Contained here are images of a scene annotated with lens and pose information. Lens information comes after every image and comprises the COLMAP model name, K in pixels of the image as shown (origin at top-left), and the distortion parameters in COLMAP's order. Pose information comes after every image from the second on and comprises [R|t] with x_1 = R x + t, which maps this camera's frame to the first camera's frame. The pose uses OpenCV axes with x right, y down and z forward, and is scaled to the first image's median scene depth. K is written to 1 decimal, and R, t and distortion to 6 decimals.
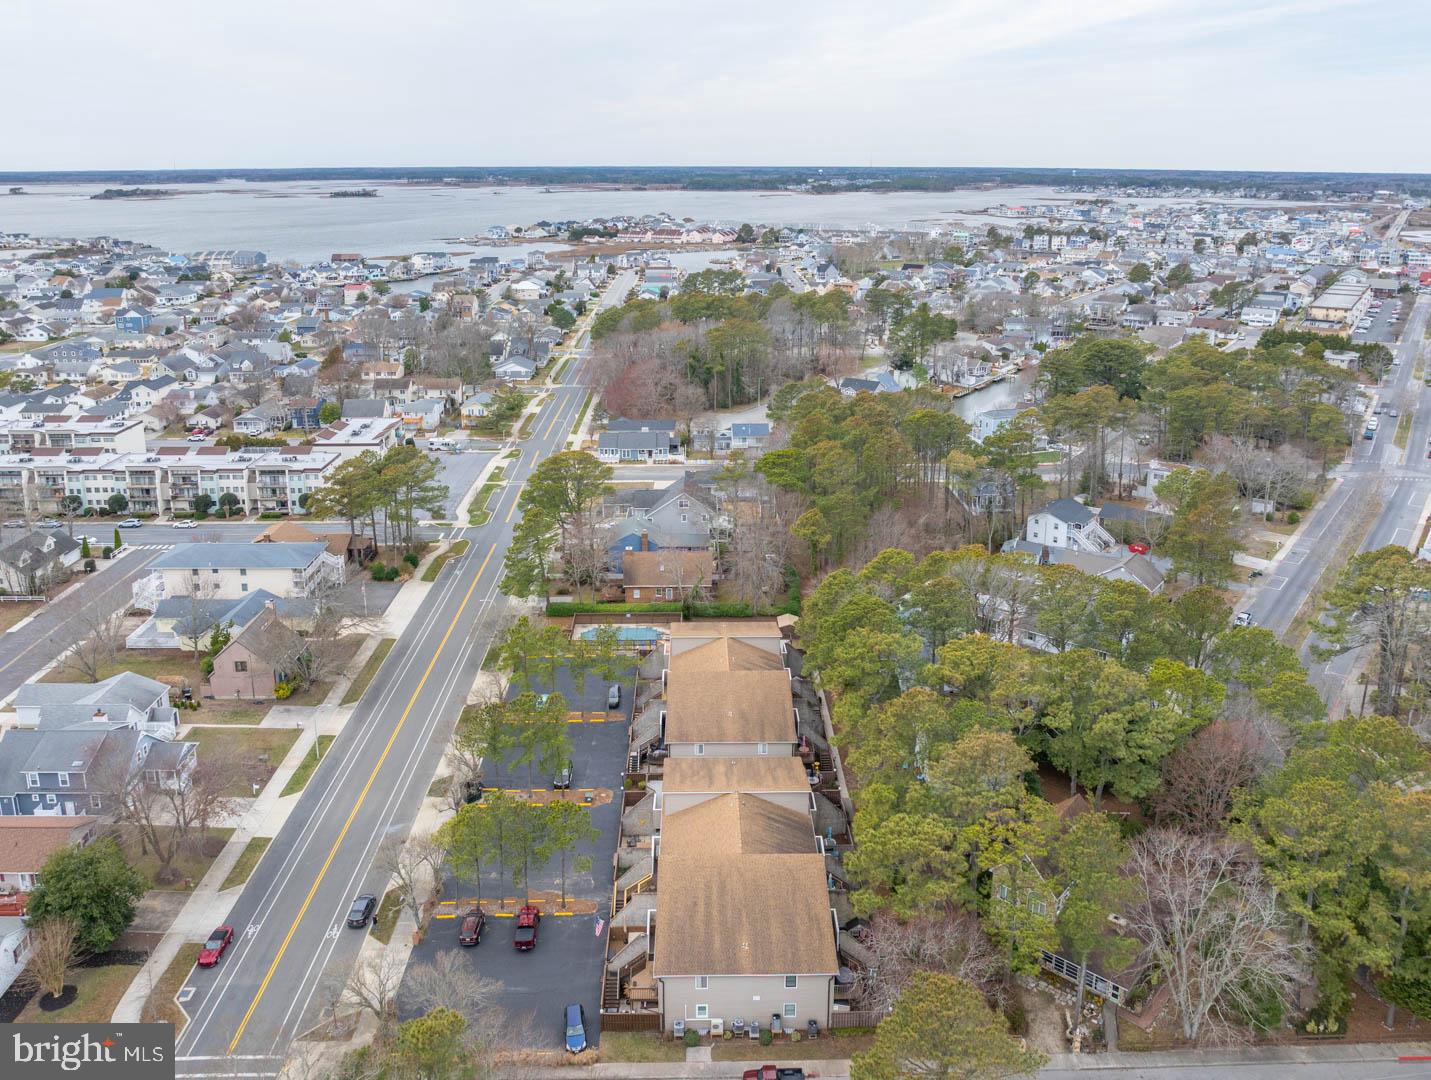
lens RADIAL K [[1032.8, 0, 713.1], [0, 1032.8, 536.4], [0, 0, 1]] dist [-0.033953, -0.009014]
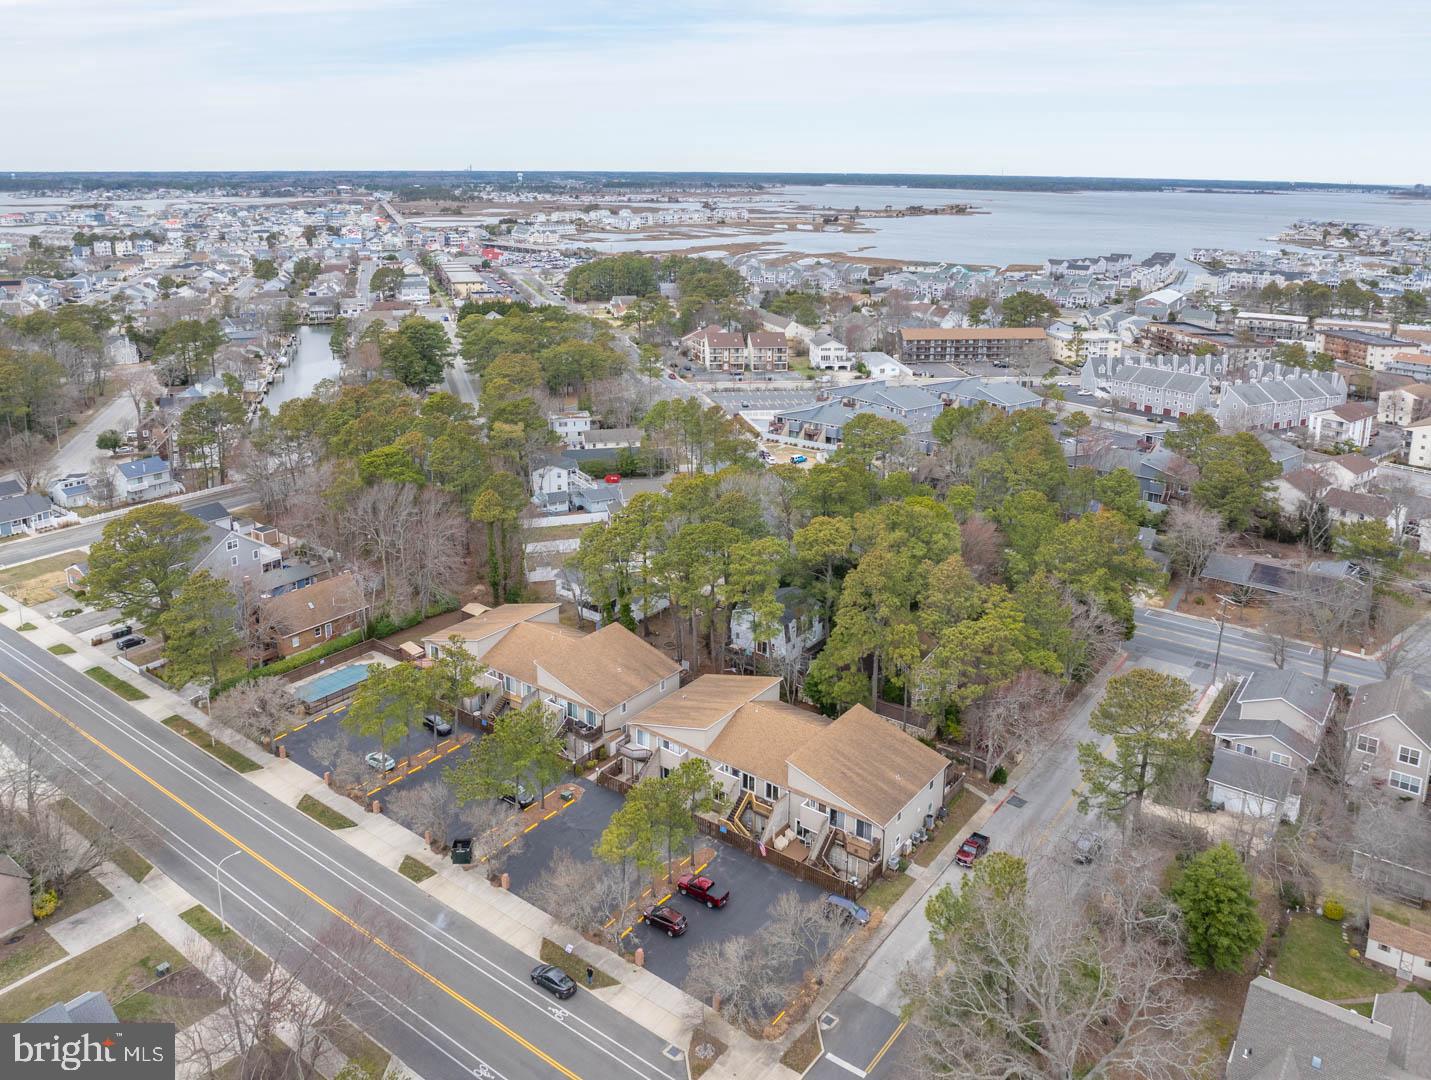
lens RADIAL K [[1032.8, 0, 713.1], [0, 1032.8, 536.4], [0, 0, 1]] dist [-0.033953, -0.009014]
pose [[0.615377, -0.257185, 0.745095, -0.381858], [0.257468, 0.959008, 0.118378, -0.032851], [-0.744997, 0.118991, 0.656369, 0.128472]]
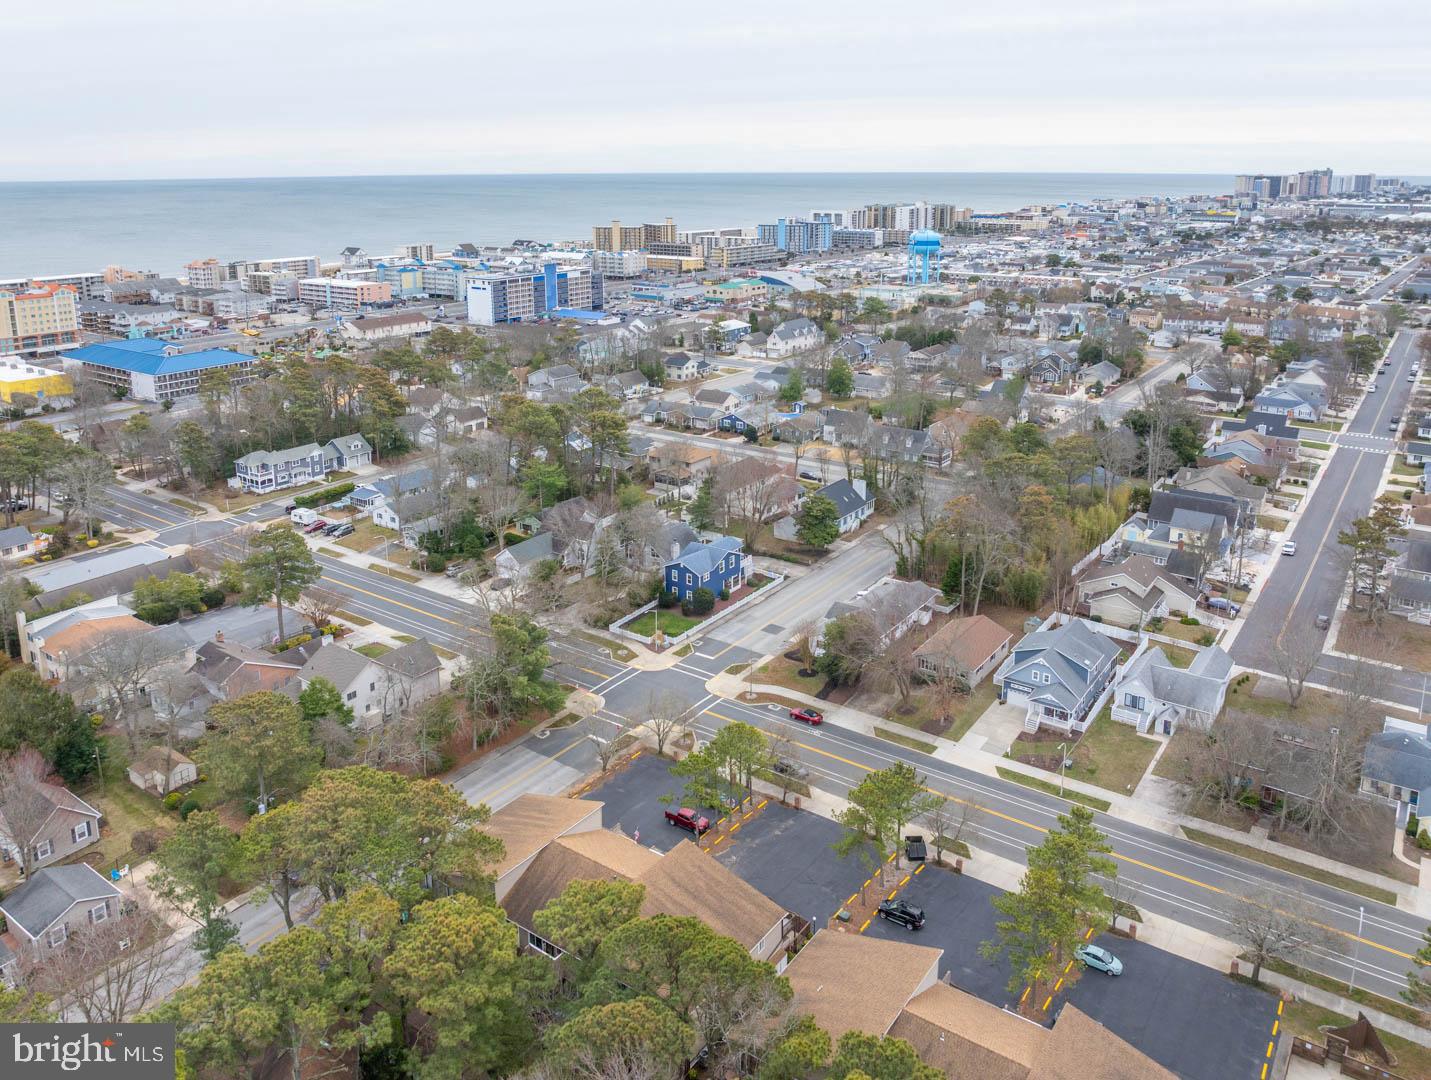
lens RADIAL K [[1032.8, 0, 713.1], [0, 1032.8, 536.4], [0, 0, 1]] dist [-0.033953, -0.009014]
pose [[-0.599042, 0.266701, -0.754996, 0.277059], [-0.265227, 0.823579, 0.501370, -0.223141], [0.755515, 0.500587, -0.422623, 0.617582]]
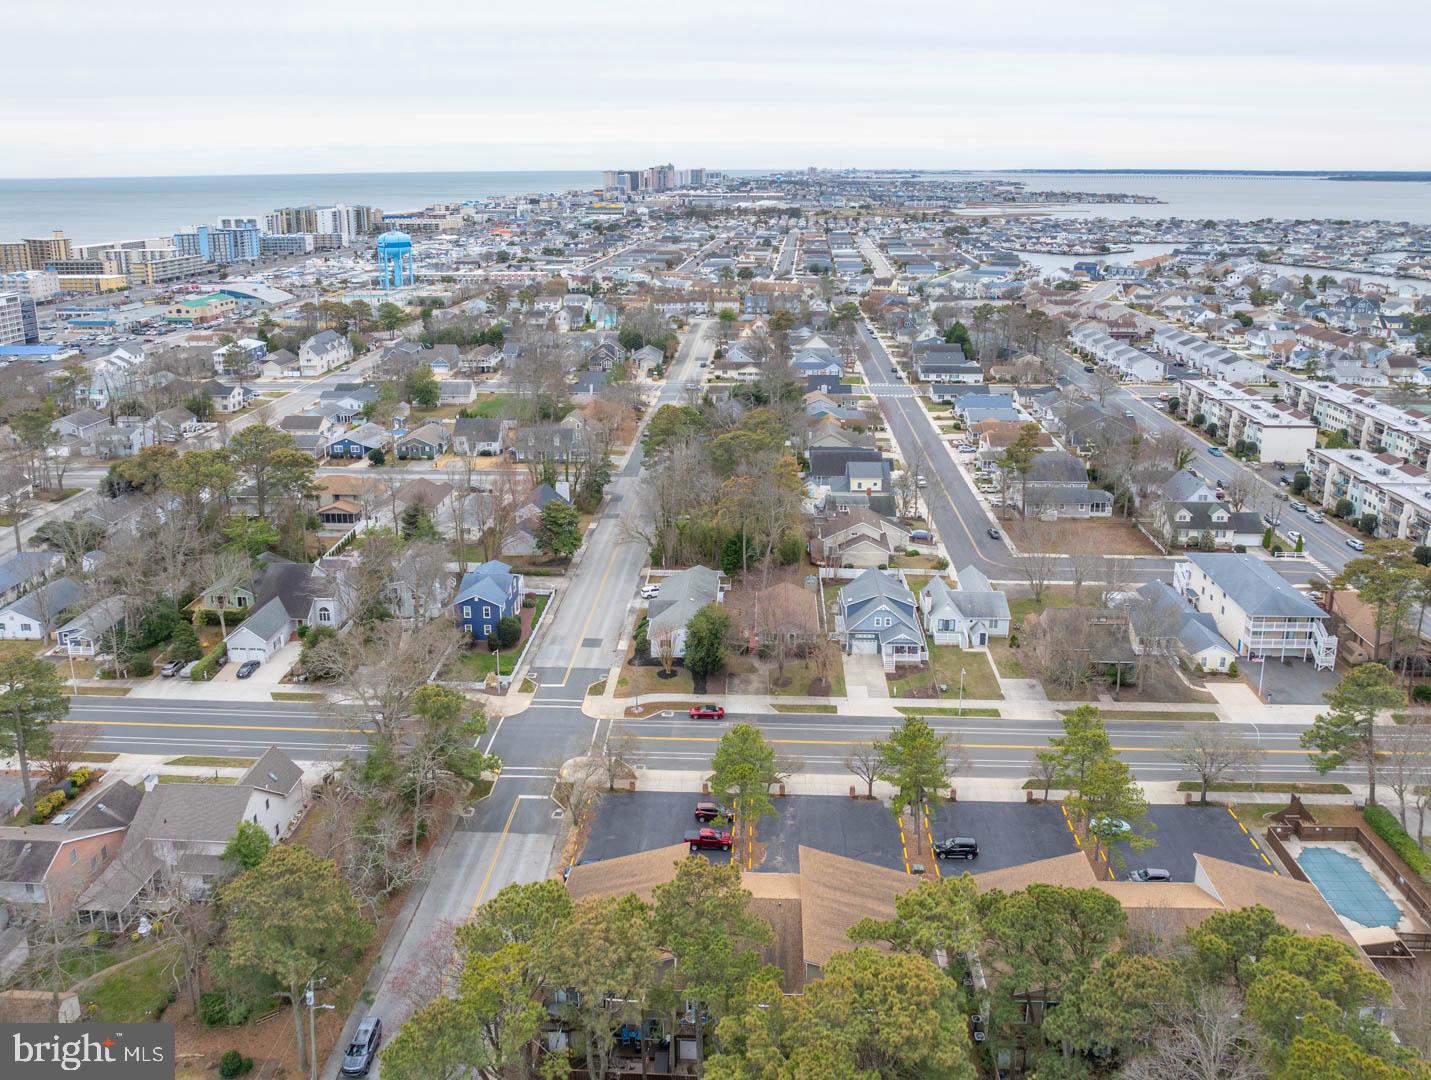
lens RADIAL K [[1032.8, 0, 713.1], [0, 1032.8, 536.4], [0, 0, 1]] dist [-0.033953, -0.009014]
pose [[-0.070581, 0.332402, -0.940493, 0.354910], [-0.330271, 0.881878, 0.336471, -0.137589], [0.941243, 0.334366, 0.047539, 0.380143]]
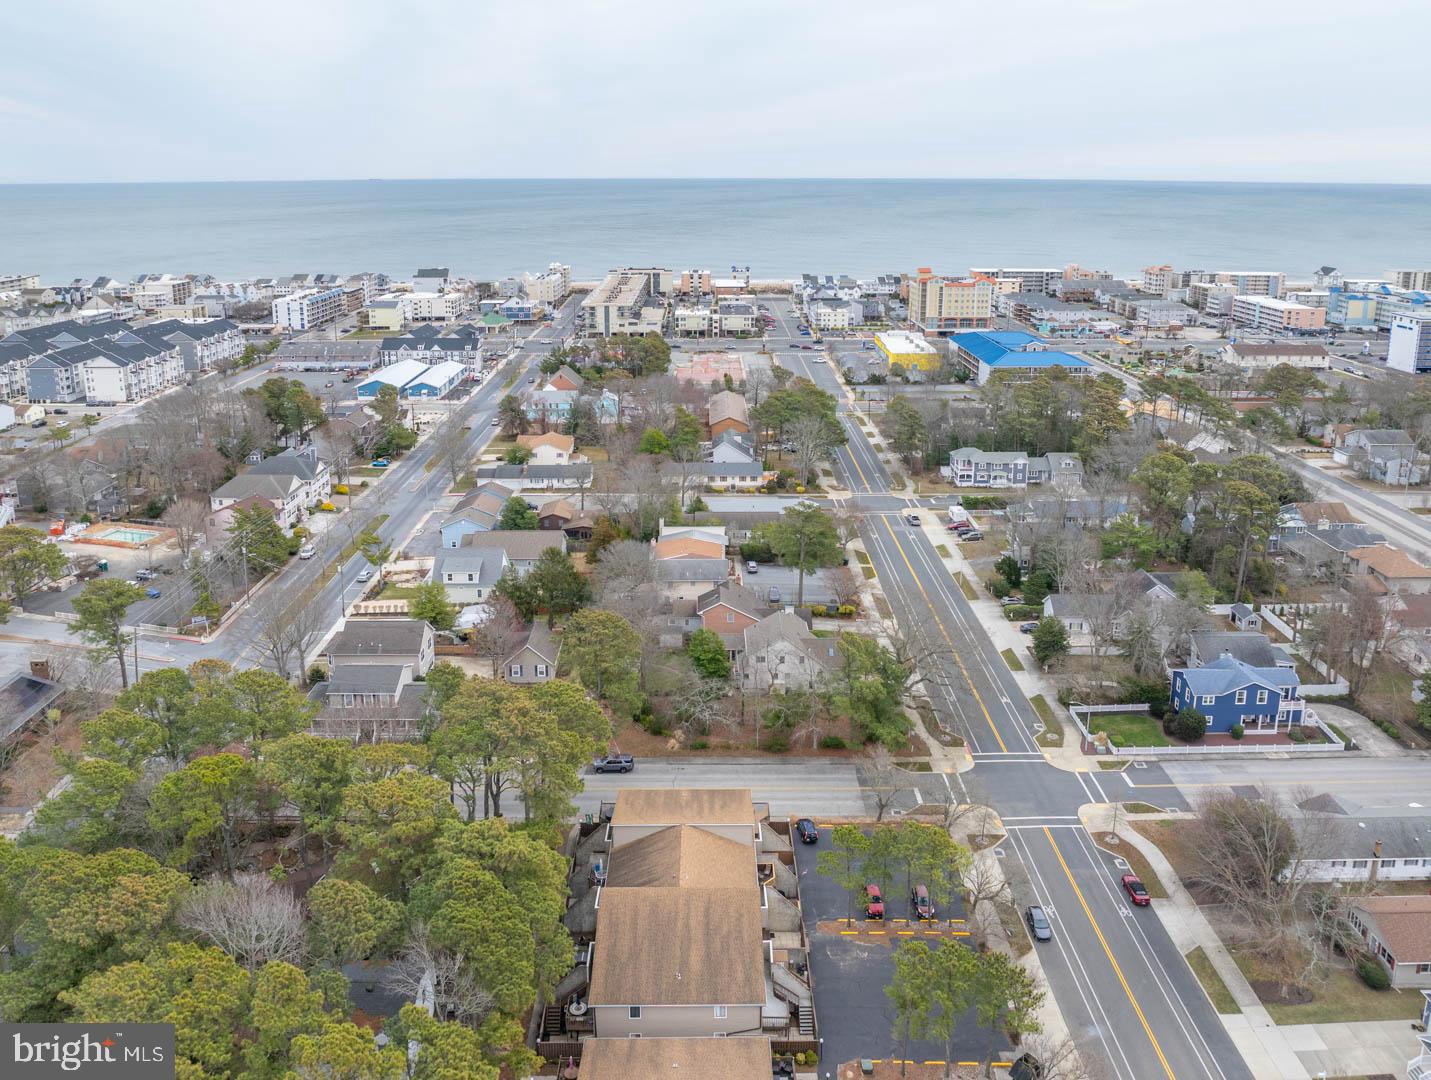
lens RADIAL K [[1032.8, 0, 713.1], [0, 1032.8, 536.4], [0, 0, 1]] dist [-0.033953, -0.009014]
pose [[-0.999906, -0.005851, 0.012386, -0.008385], [0.003176, 0.780531, 0.625109, -0.285198], [-0.013325, 0.625090, -0.780439, 0.739504]]
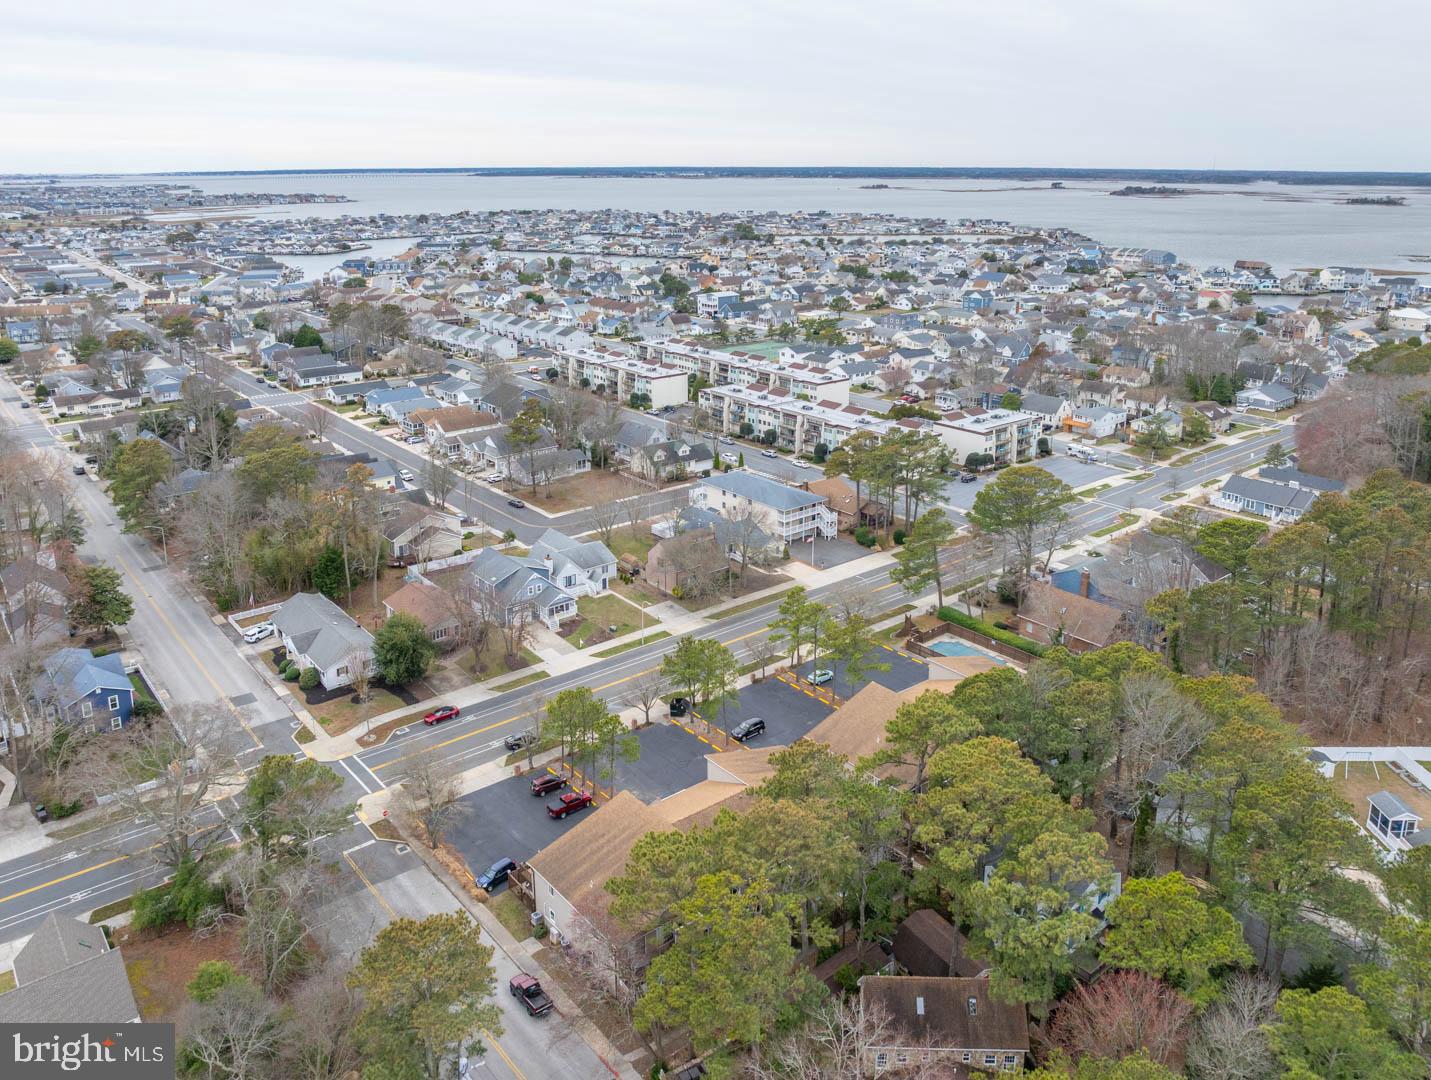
lens RADIAL K [[1032.8, 0, 713.1], [0, 1032.8, 536.4], [0, 0, 1]] dist [-0.033953, -0.009014]
pose [[0.619607, 0.262213, -0.739818, 0.328646], [-0.262747, 0.957461, 0.119299, -0.046636], [0.739629, 0.120467, 0.662146, 0.133661]]
